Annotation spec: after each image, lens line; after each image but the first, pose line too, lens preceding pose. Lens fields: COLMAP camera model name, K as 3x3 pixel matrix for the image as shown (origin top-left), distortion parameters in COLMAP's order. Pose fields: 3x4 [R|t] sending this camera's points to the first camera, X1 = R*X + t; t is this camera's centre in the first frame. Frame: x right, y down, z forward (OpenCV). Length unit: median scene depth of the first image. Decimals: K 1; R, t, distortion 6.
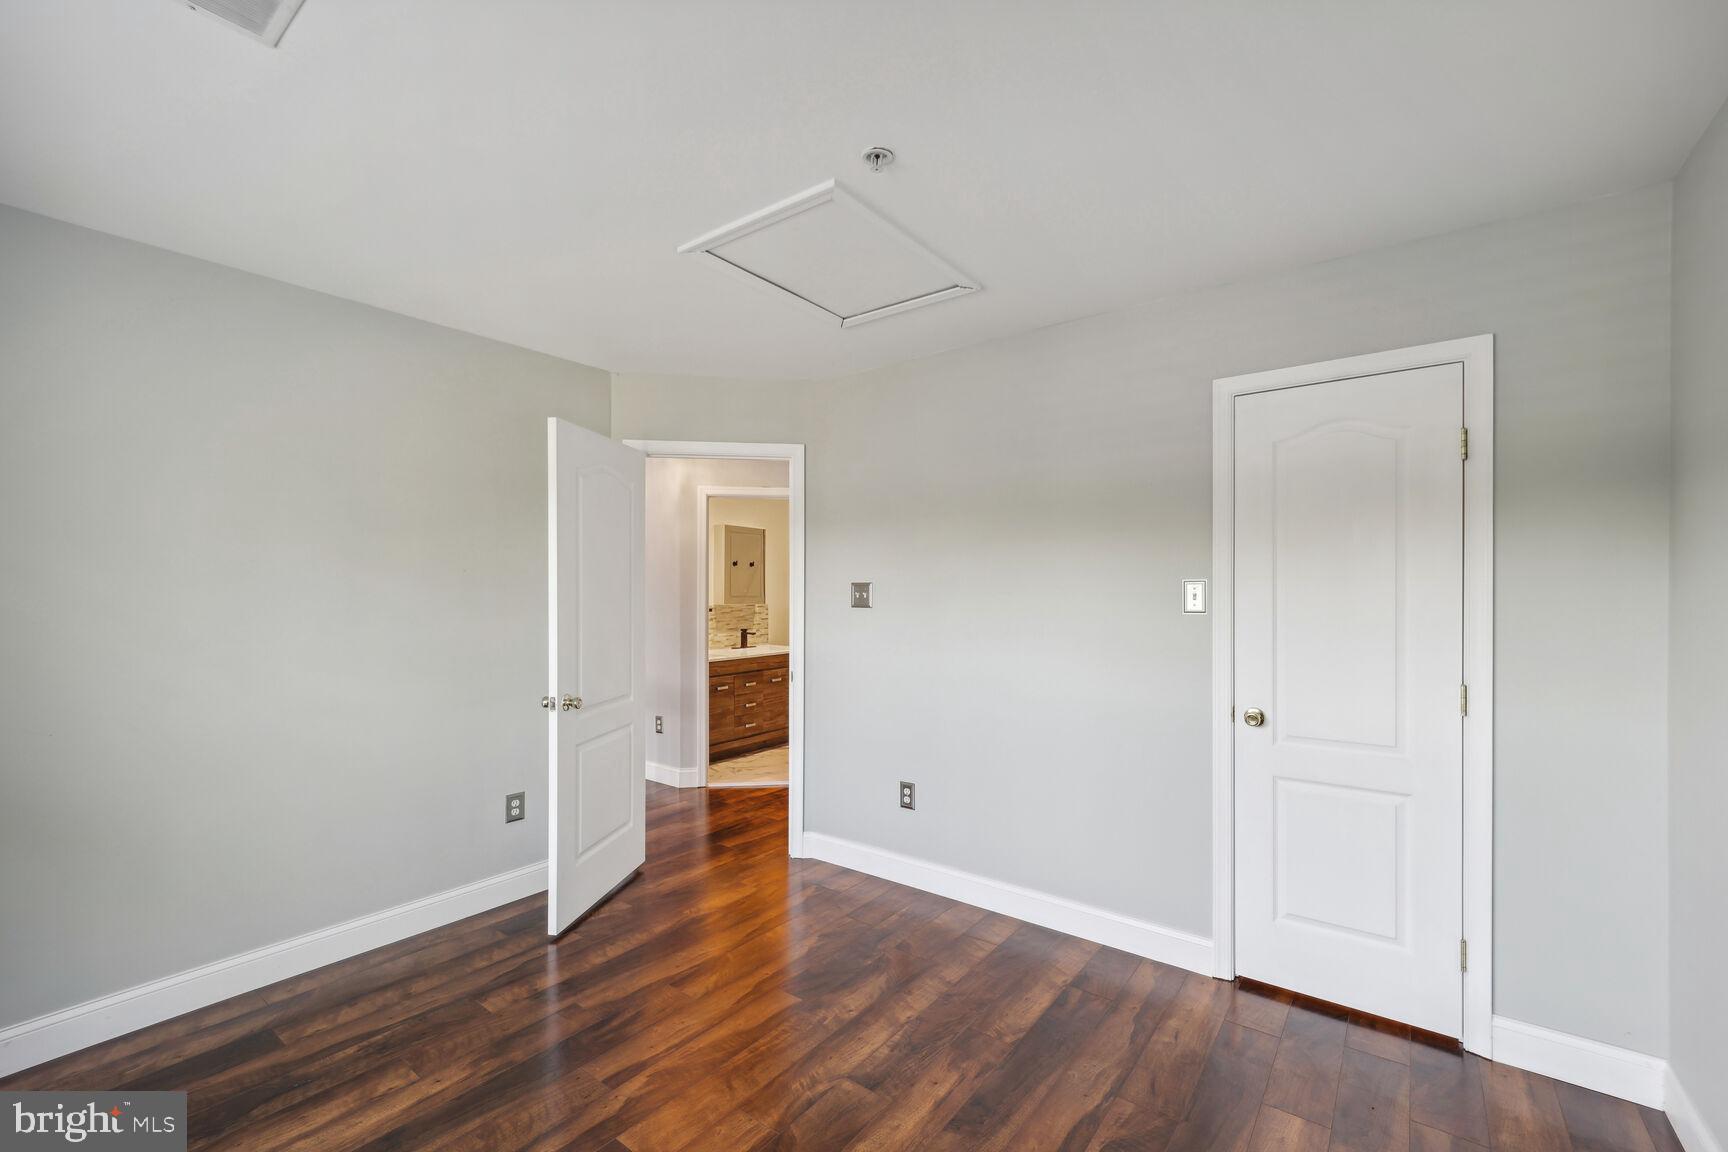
lens RADIAL K [[718.3, 0, 864.0], [0, 718.3, 576.0], [0, 0, 1]] dist [0.001305, -0.000244]
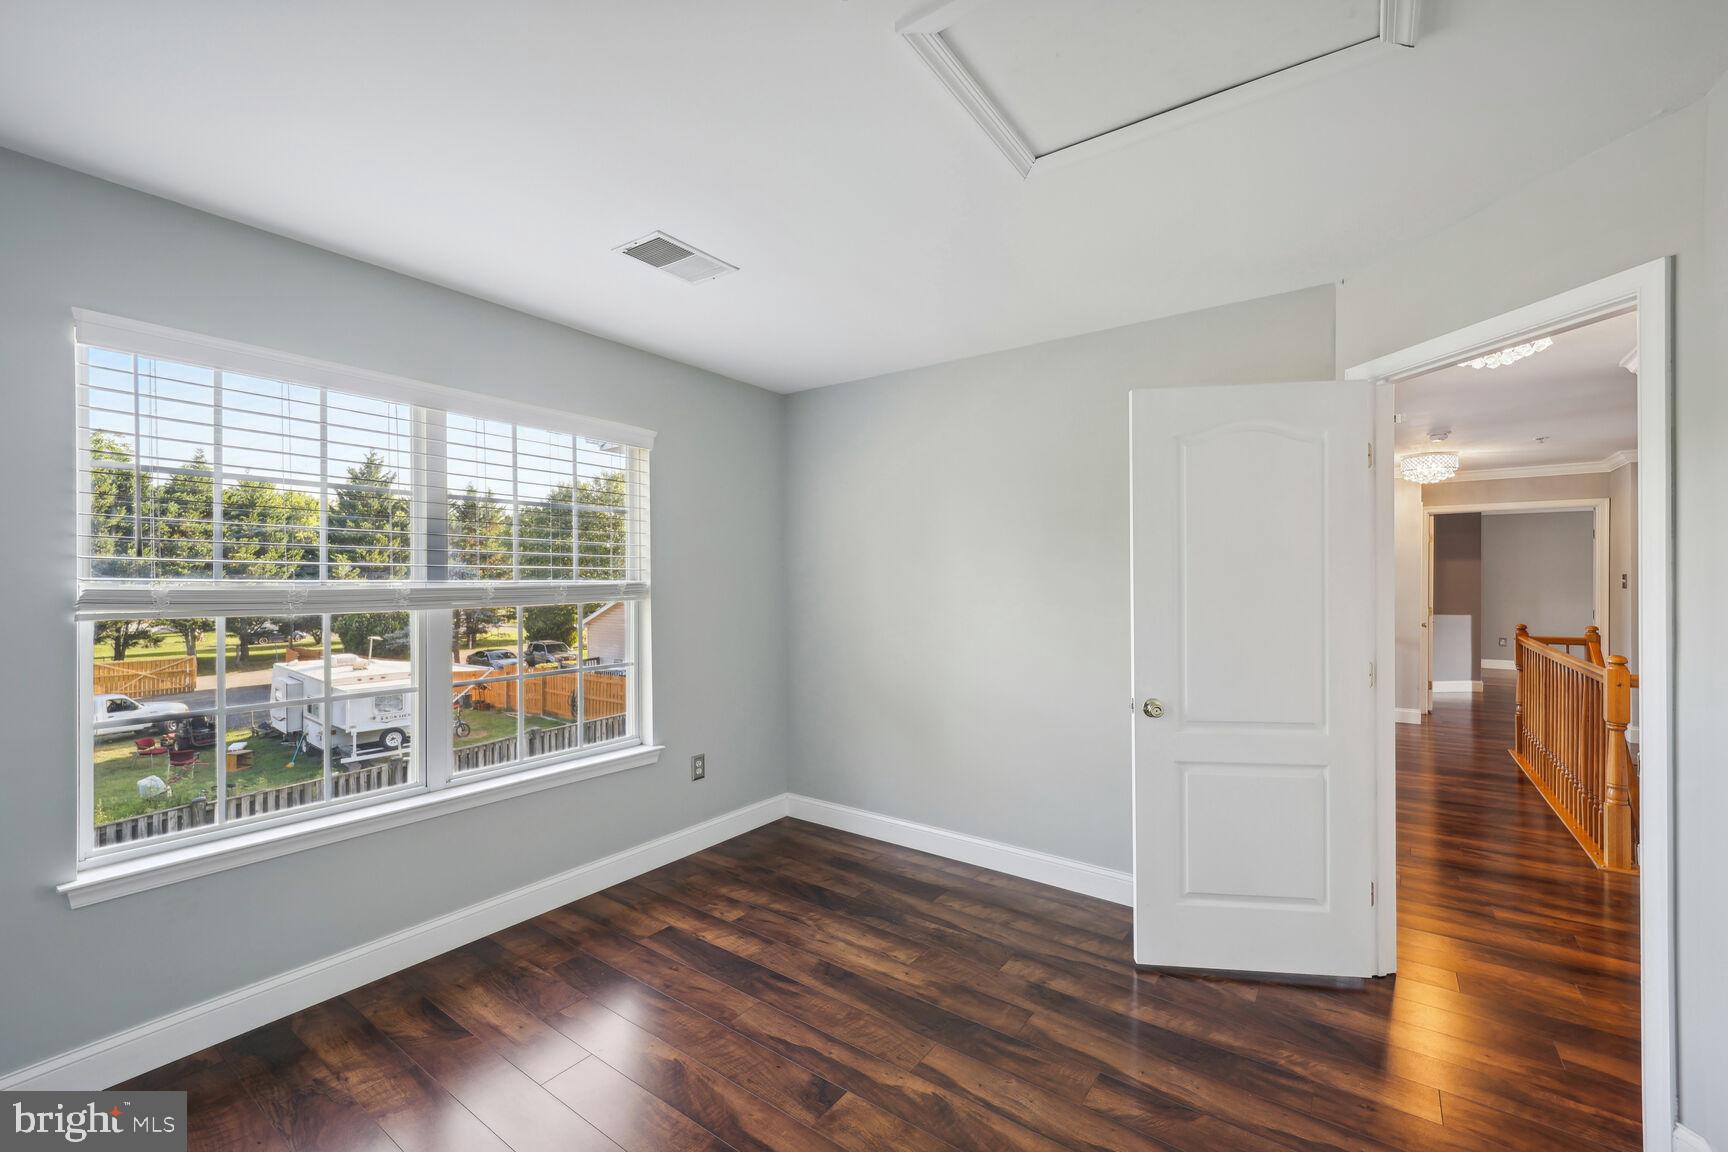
lens RADIAL K [[718.3, 0, 864.0], [0, 718.3, 576.0], [0, 0, 1]] dist [0.001305, -0.000244]
pose [[0.035897, -0.001692, -0.999354, 0.546850], [0.011031, 0.999938, -0.001297, 0.013774], [0.999295, -0.010977, 0.035913, 0.751175]]
